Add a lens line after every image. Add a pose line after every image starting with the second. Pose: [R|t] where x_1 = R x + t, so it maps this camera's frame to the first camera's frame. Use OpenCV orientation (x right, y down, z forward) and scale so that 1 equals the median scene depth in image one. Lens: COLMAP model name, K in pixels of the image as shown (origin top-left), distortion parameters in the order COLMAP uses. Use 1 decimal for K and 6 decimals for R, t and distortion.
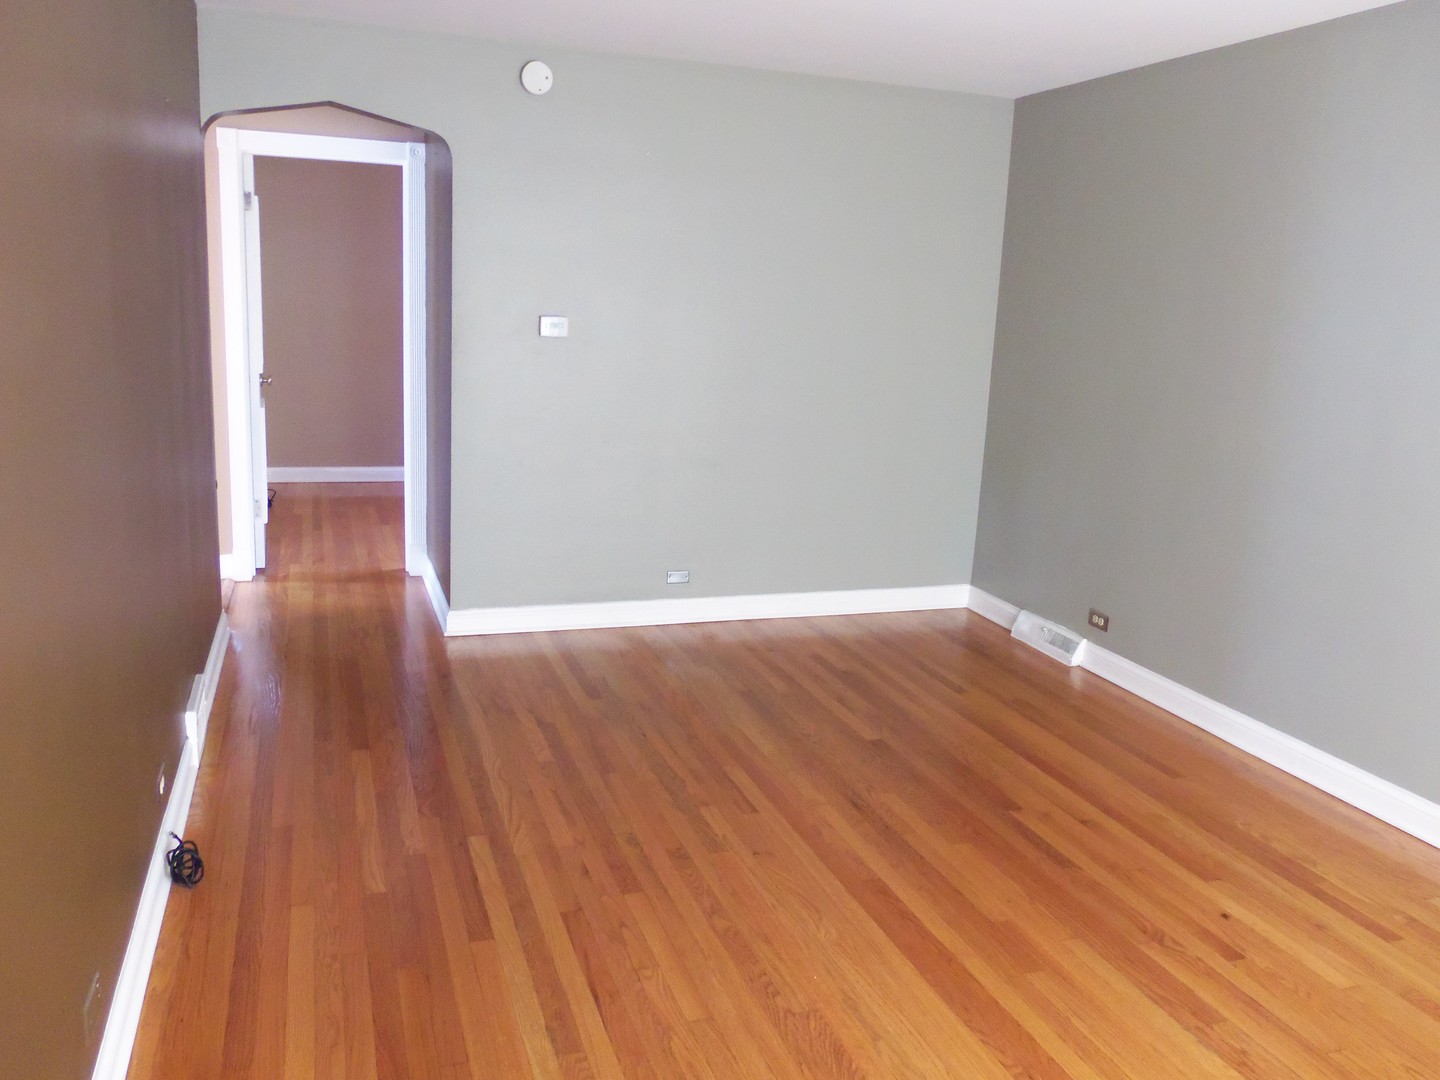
lens RADIAL K [[1136.7, 0, 720.0], [0, 1136.7, 540.0], [0, 0, 1]] dist [-0.122458, 0.005892]
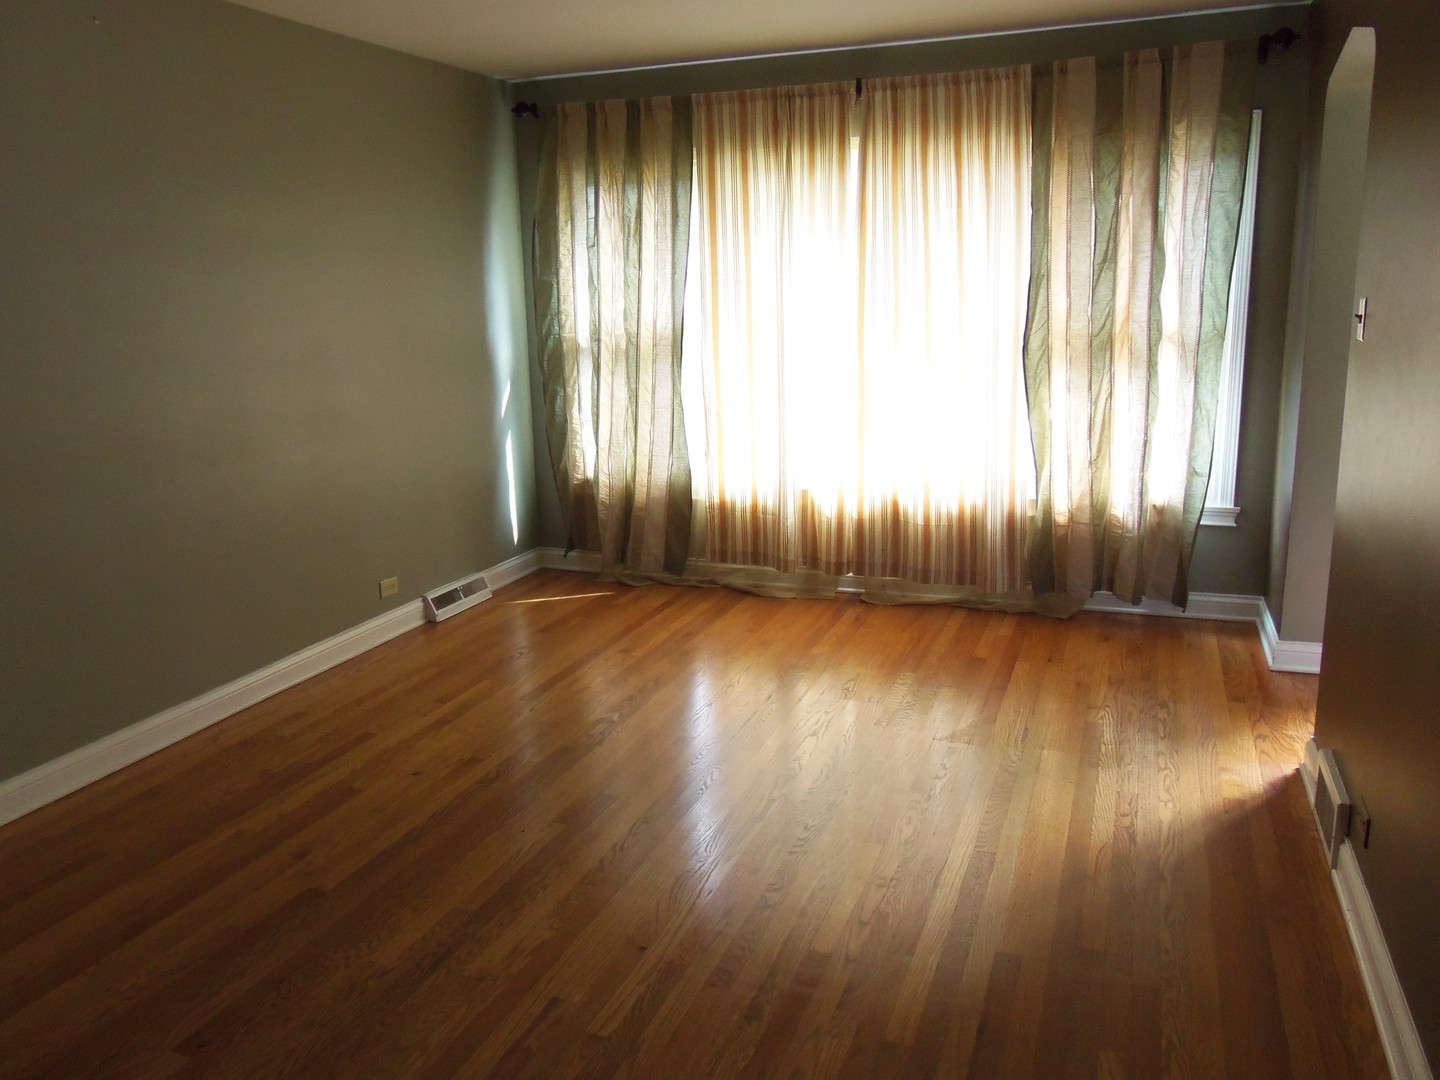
lens RADIAL K [[1136.7, 0, 720.0], [0, 1136.7, 540.0], [0, 0, 1]] dist [-0.122458, 0.005892]
pose [[-0.774763, -0.160066, 0.611655, -0.425541], [0.122533, 0.911067, 0.393628, -0.278764], [-0.620265, 0.379916, -0.686247, 1.315981]]
